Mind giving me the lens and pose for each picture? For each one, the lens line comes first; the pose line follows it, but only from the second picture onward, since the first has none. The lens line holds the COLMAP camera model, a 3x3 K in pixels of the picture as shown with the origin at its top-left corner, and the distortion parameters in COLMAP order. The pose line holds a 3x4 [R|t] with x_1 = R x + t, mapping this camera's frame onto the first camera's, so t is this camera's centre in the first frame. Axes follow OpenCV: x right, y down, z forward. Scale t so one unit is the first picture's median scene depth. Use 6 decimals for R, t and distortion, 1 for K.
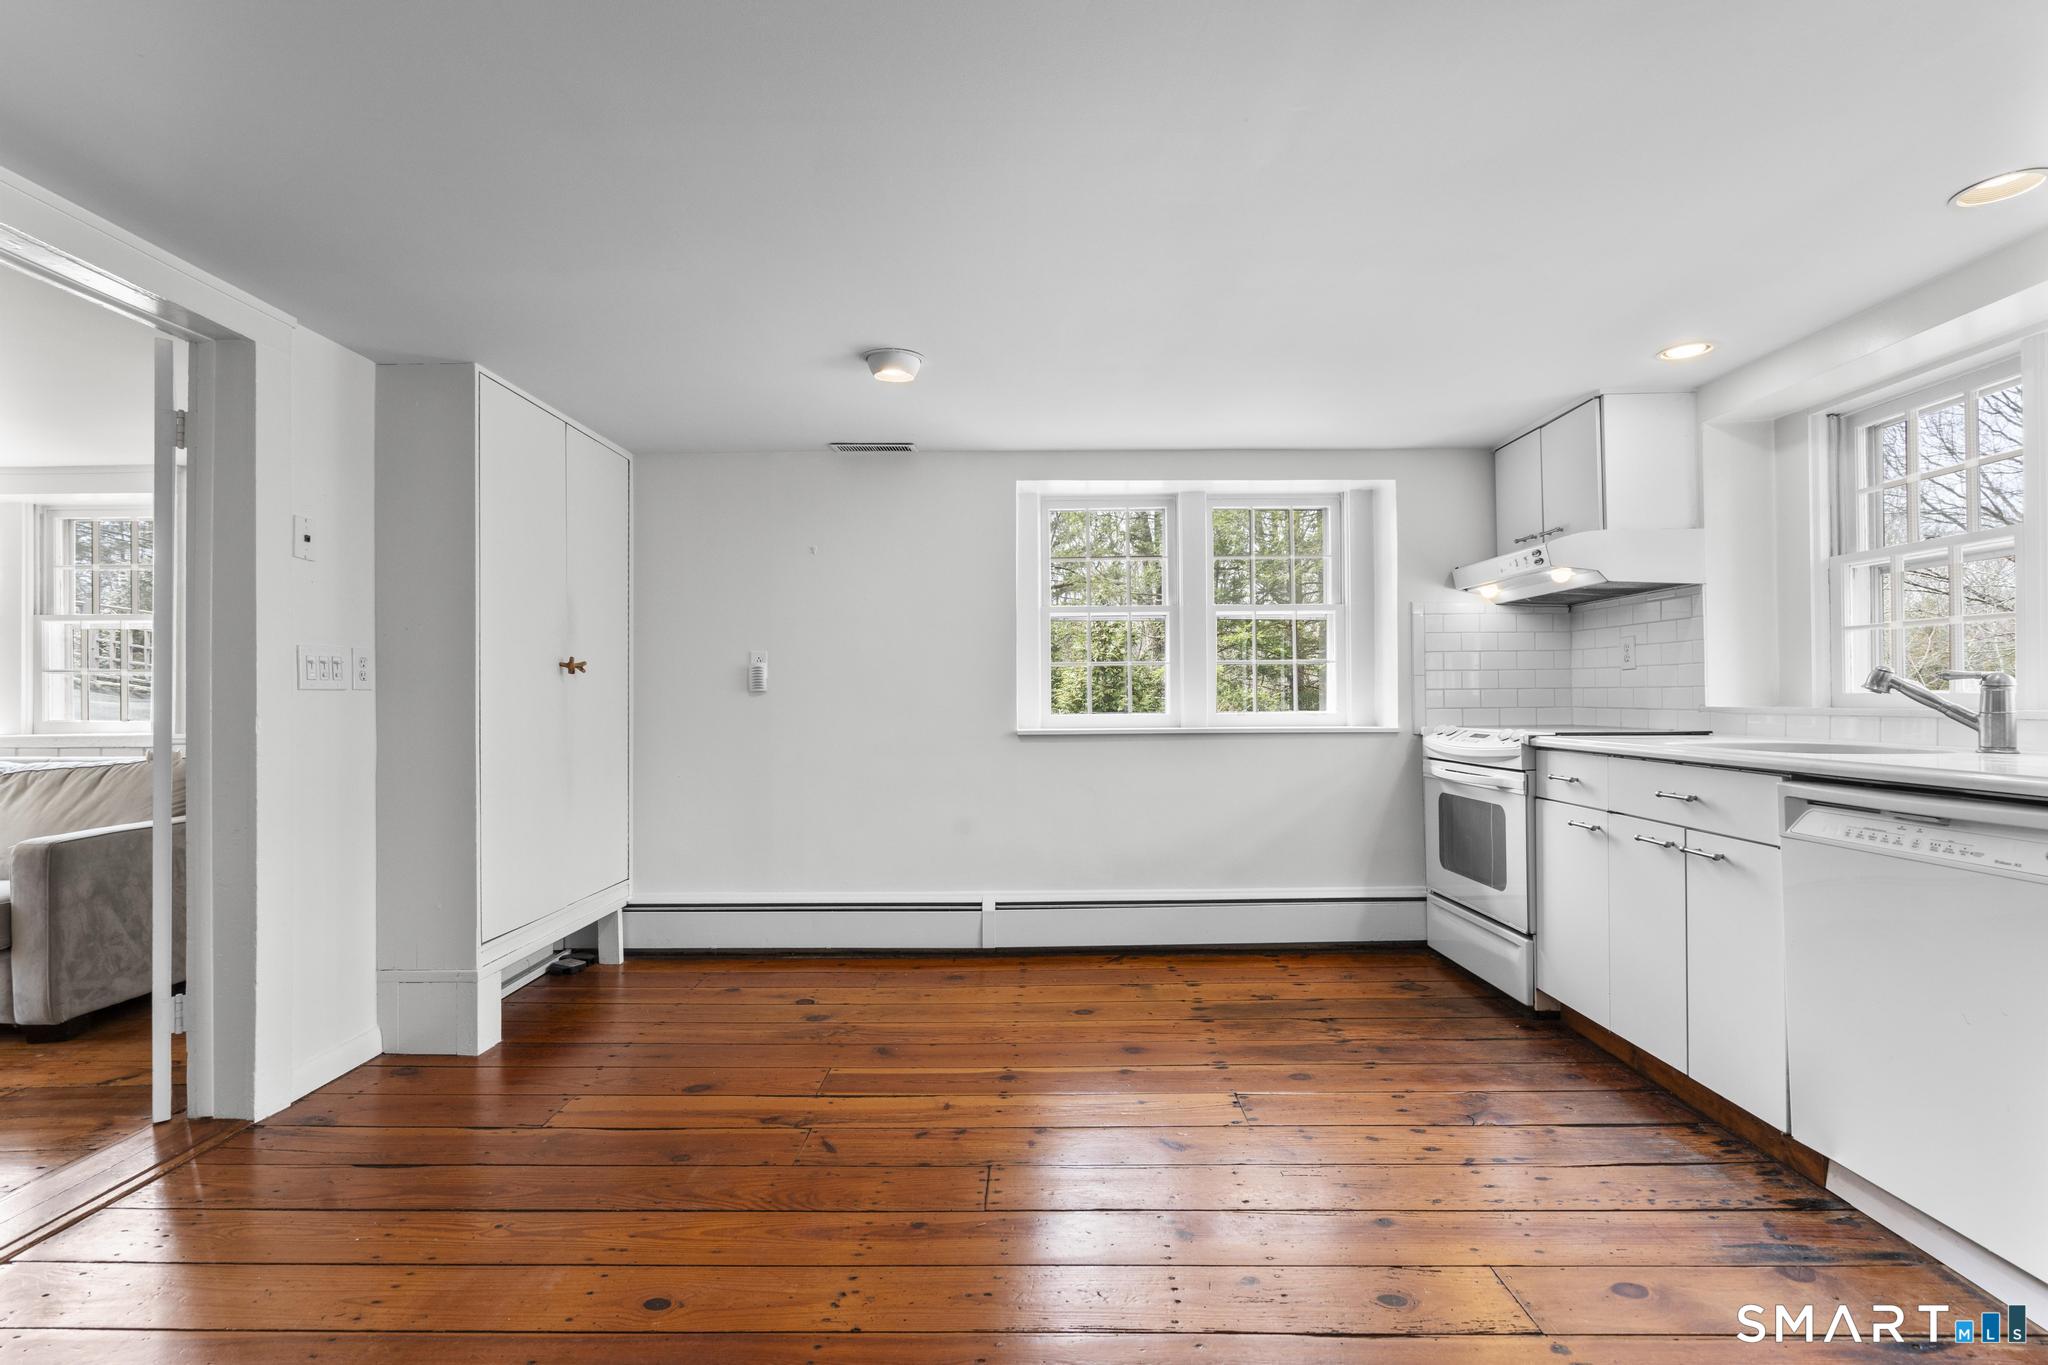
lens RADIAL K [[920.1, 0, 1027.1], [0, 920.1, 695.5], [0, 0, 1]] dist [-0.000549, 0.000763]
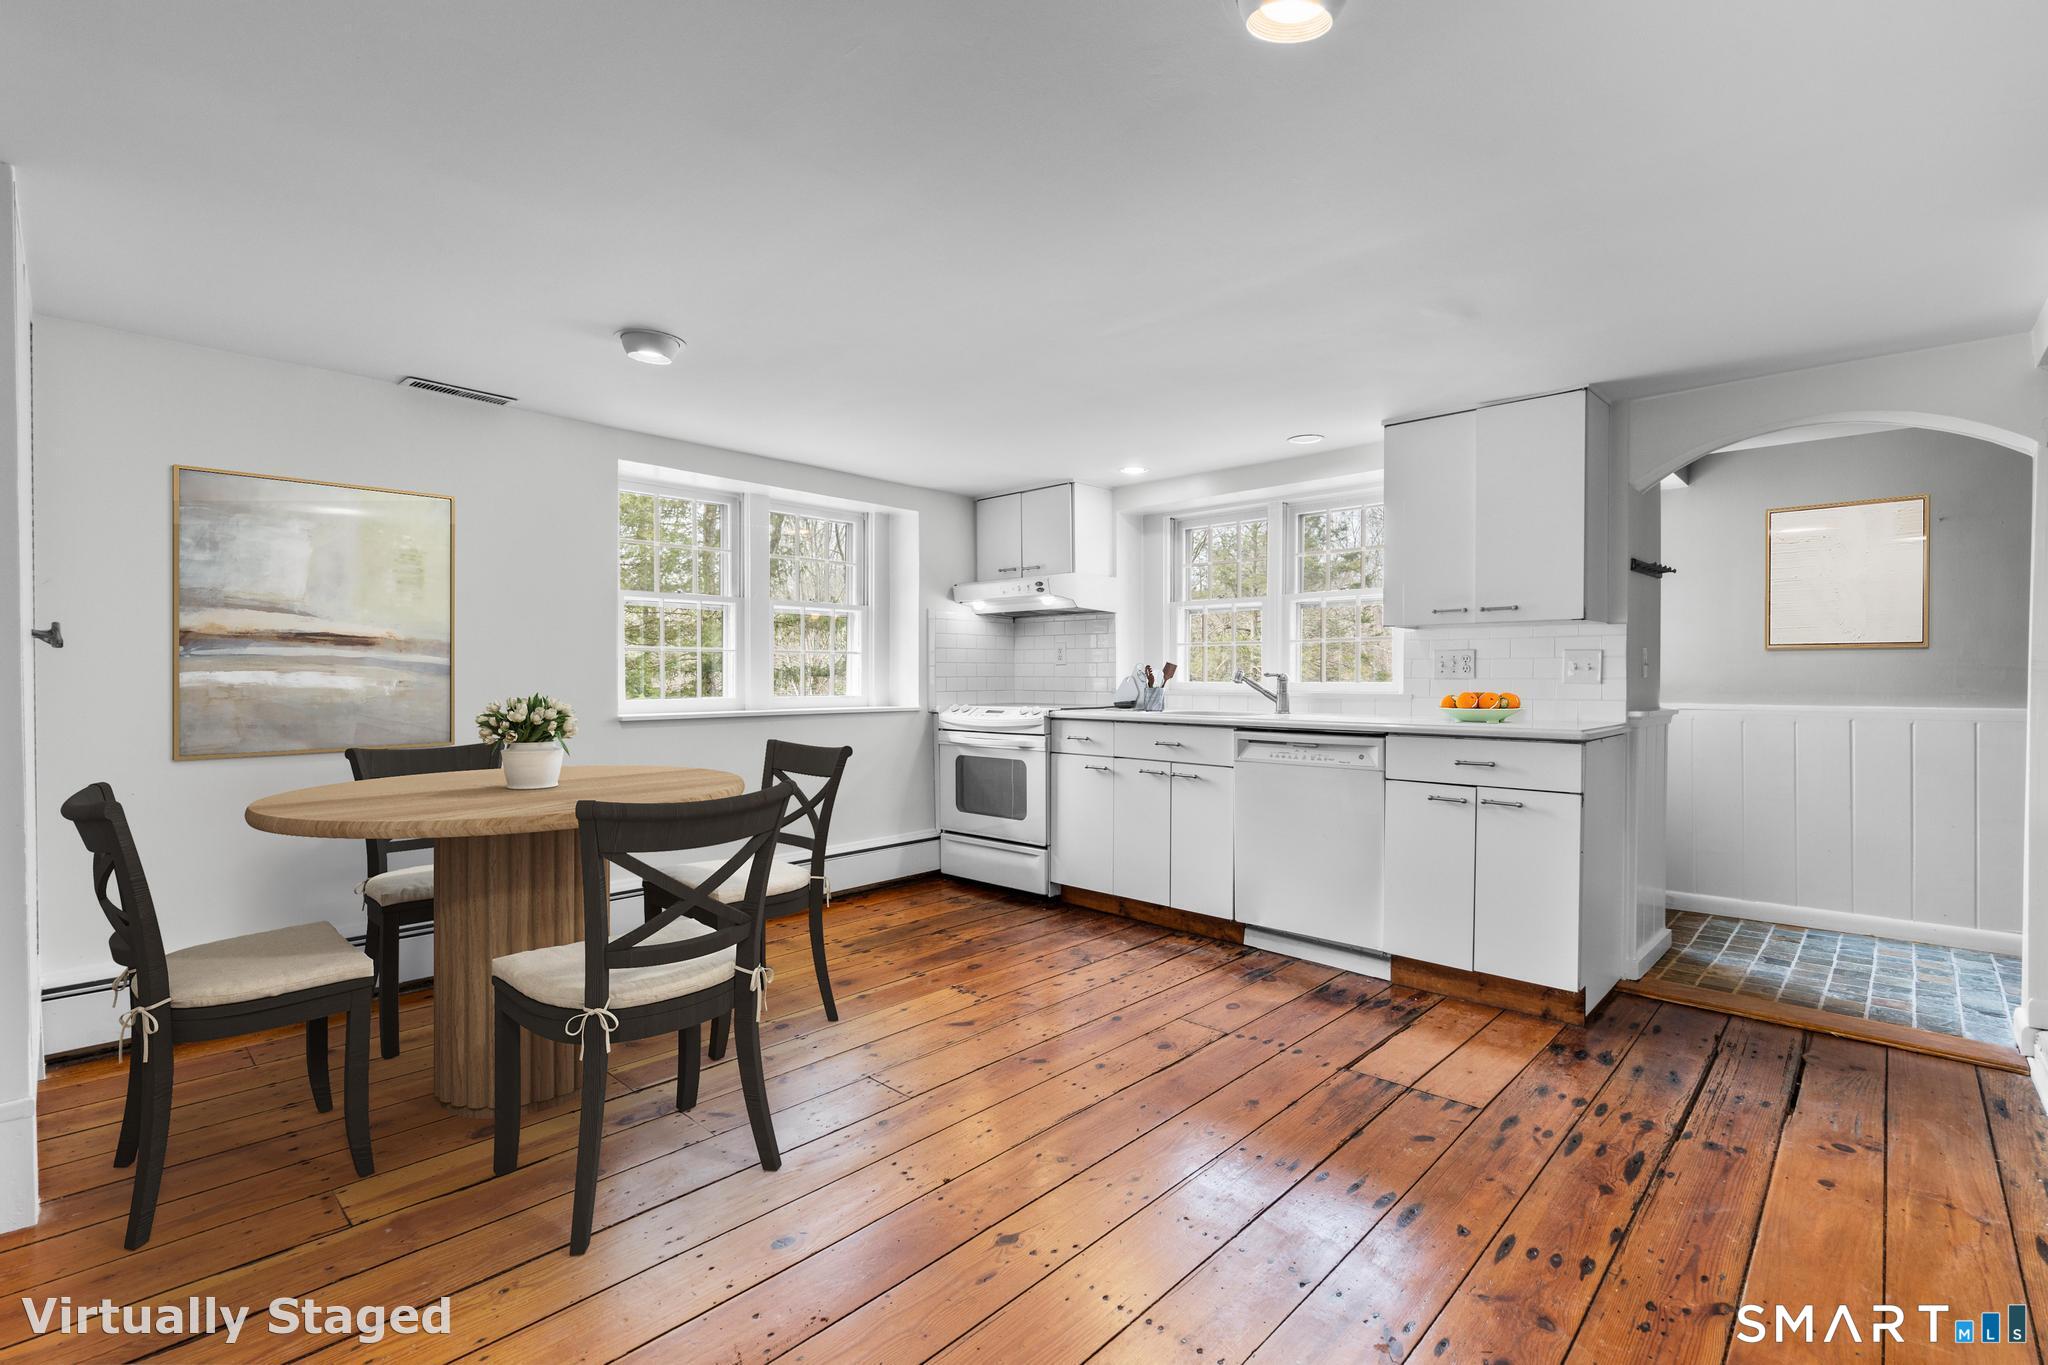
lens RADIAL K [[920.1, 0, 1027.1], [0, 920.1, 695.5], [0, 0, 1]] dist [-0.000549, 0.000763]
pose [[0.682004, -0.008865, 0.731294, -0.551541], [-0.006958, 0.999803, 0.018608, -0.007247], [-0.731315, -0.017779, 0.681808, 0.027146]]
